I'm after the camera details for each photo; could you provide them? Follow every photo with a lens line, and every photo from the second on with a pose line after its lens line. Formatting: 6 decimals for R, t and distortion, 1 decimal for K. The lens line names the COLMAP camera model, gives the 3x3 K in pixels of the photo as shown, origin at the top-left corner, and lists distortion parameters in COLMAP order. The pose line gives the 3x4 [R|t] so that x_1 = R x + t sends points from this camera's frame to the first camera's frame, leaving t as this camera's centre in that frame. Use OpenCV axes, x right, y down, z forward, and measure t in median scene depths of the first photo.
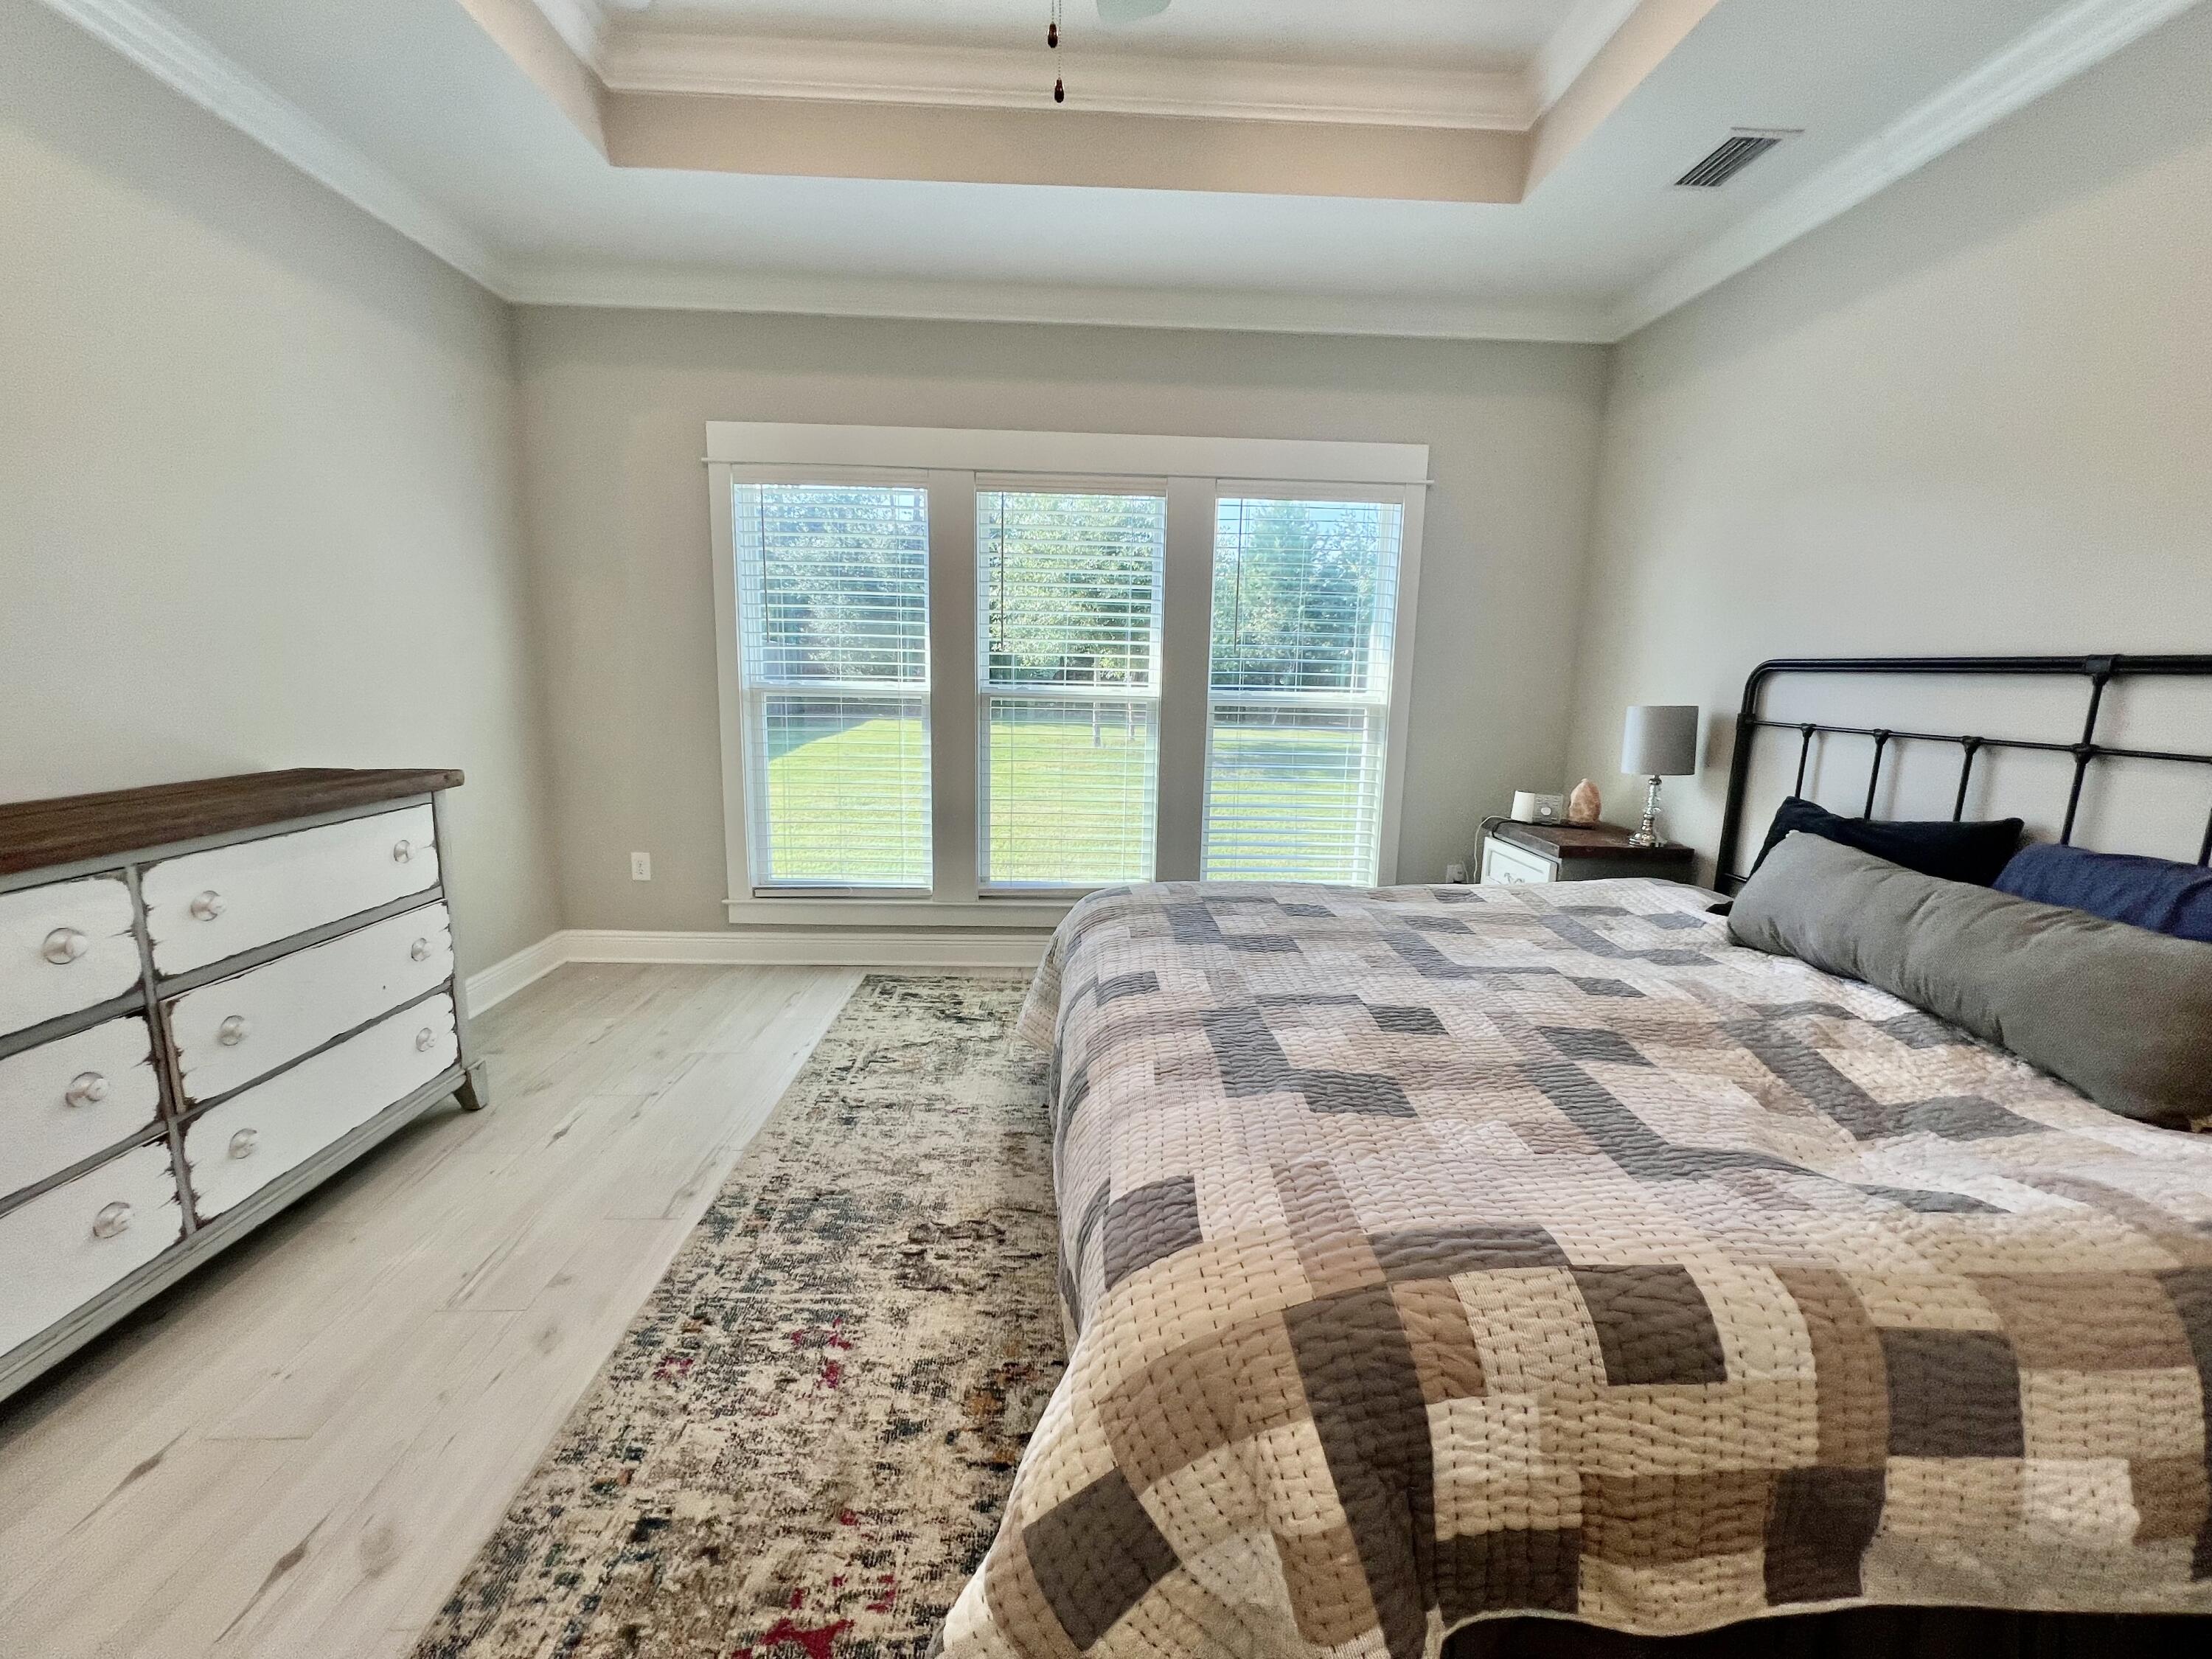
lens RADIAL K [[884.7, 0, 1106.5], [0, 884.7, 823.8], [0, 0, 1]] dist [-0.002450, 0.000713]
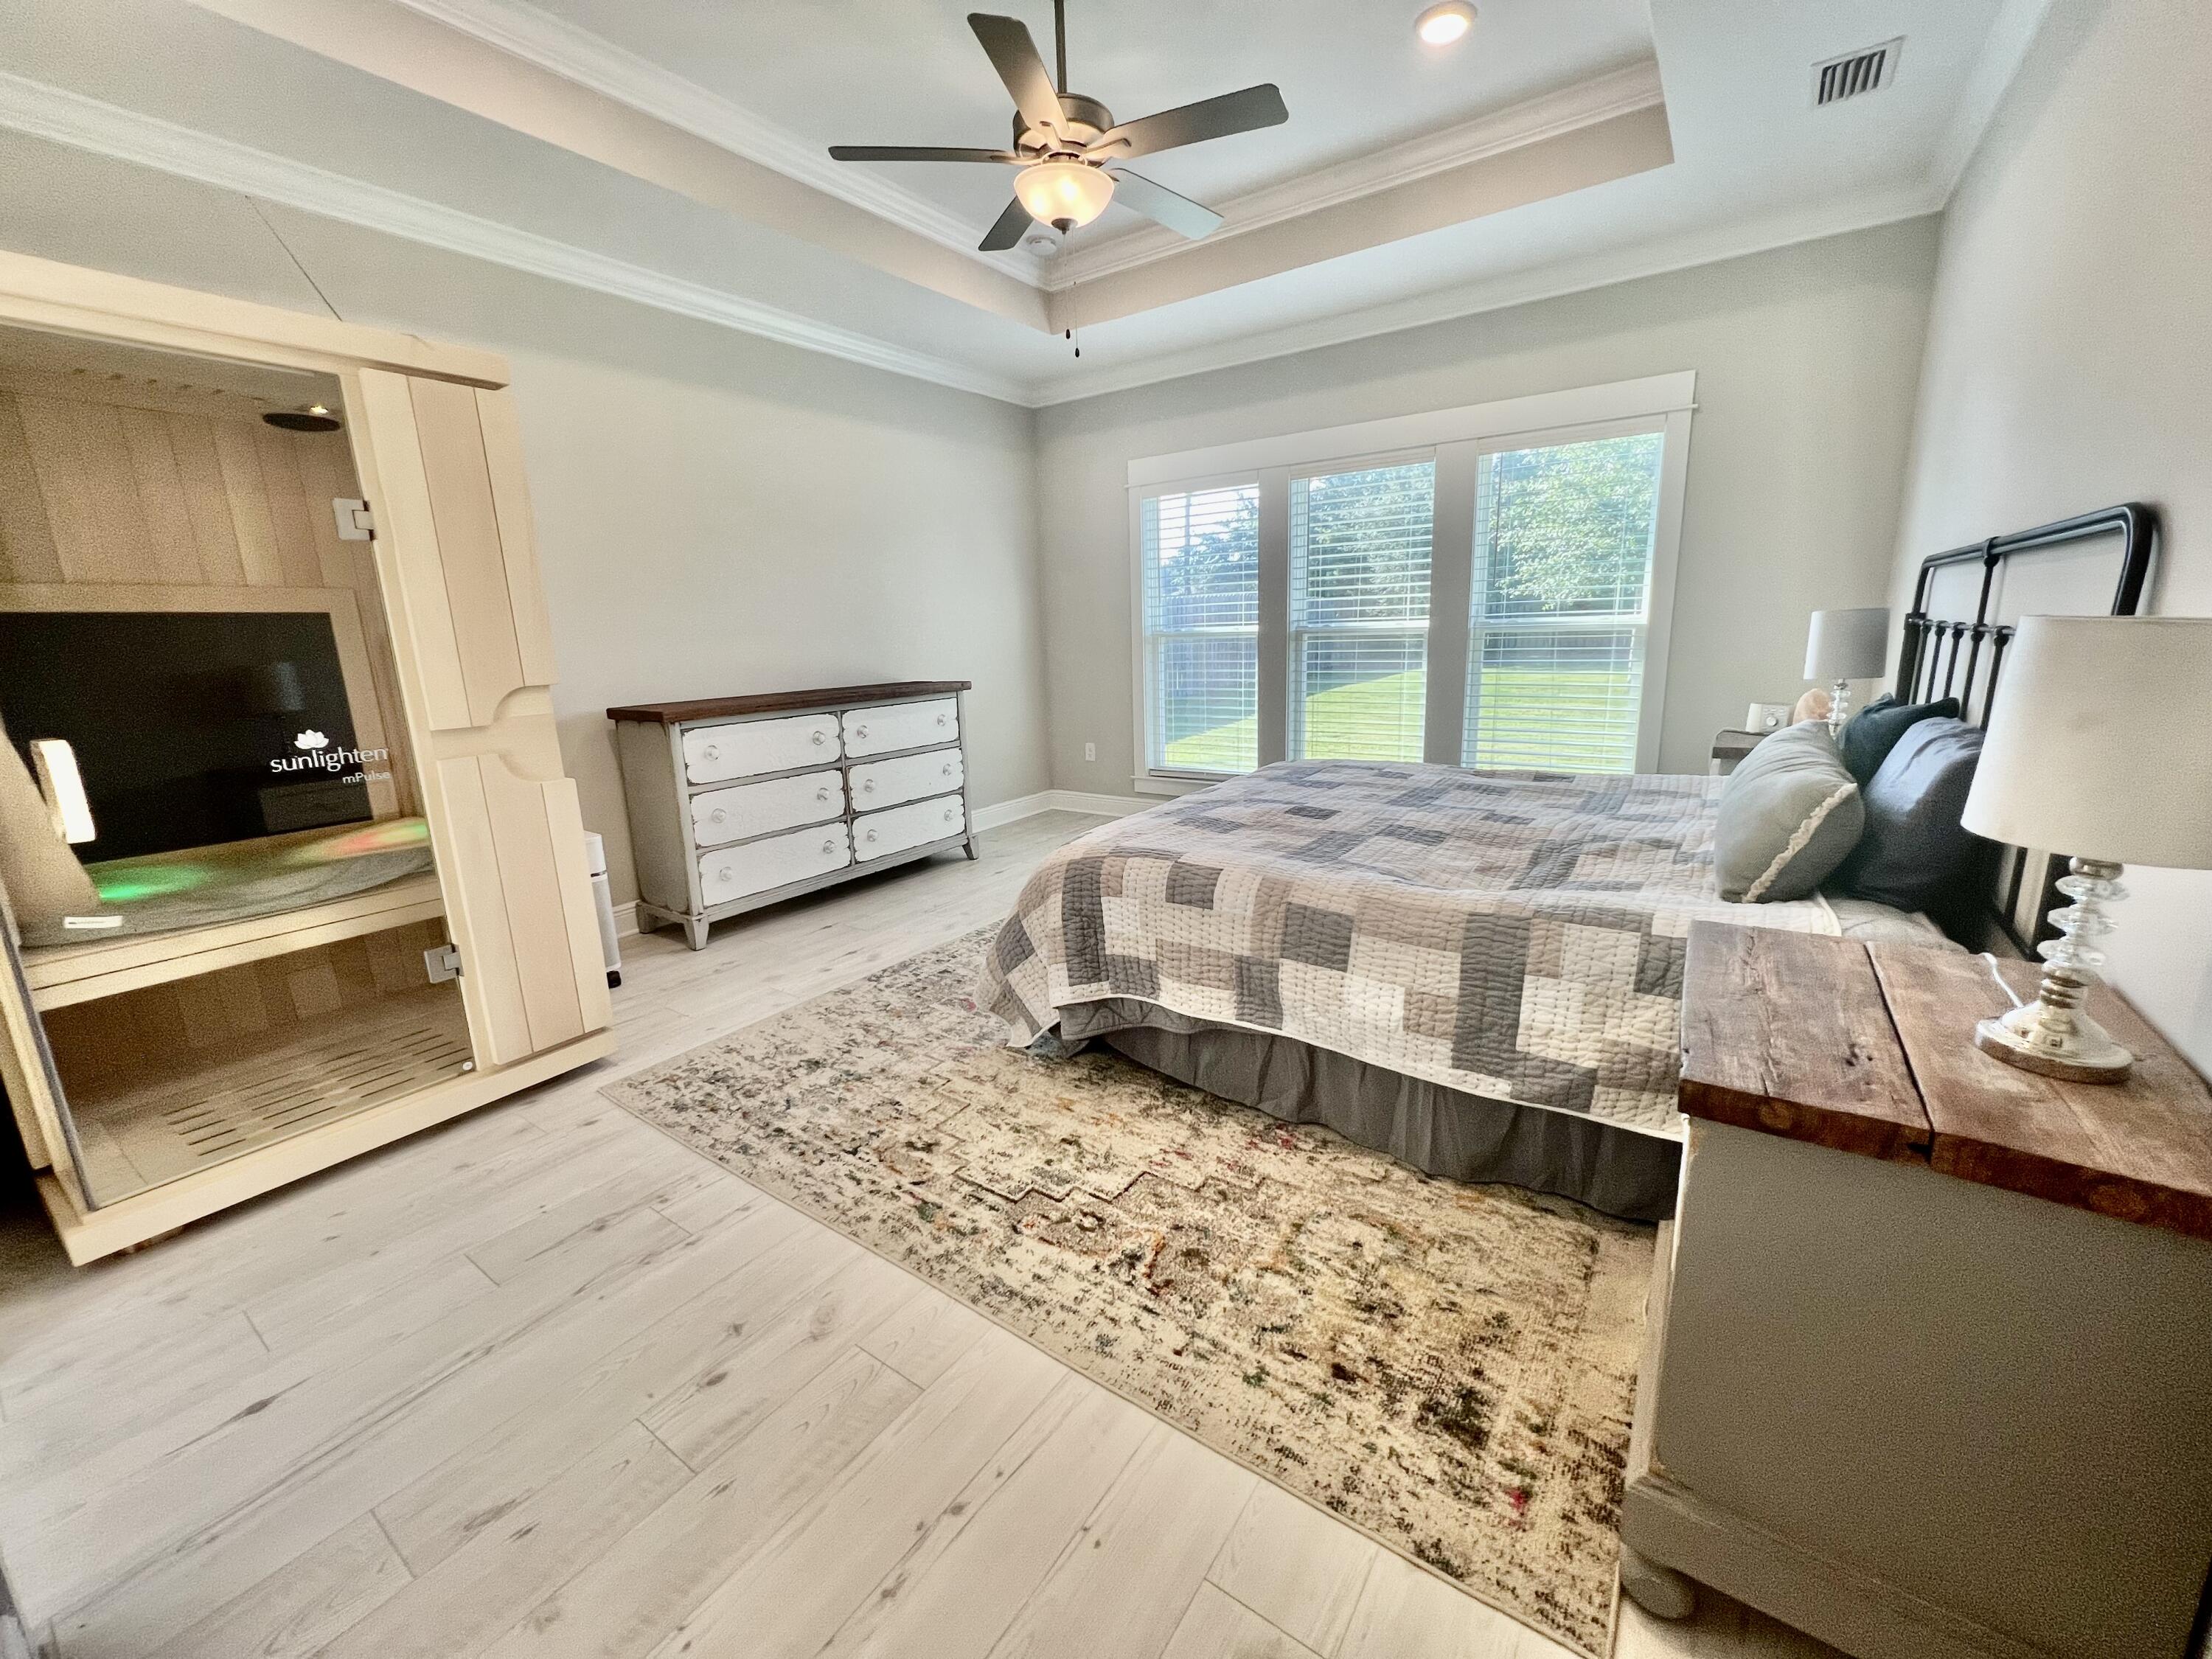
lens RADIAL K [[884.7, 0, 1111.5], [0, 884.7, 831.5], [0, 0, 1]] dist [-0.002450, 0.000713]
pose [[0.796237, 0.087817, -0.598577, 1.004857], [-0.053410, 0.995749, 0.075039, 0.148948], [0.602623, -0.027779, 0.797543, -0.530773]]
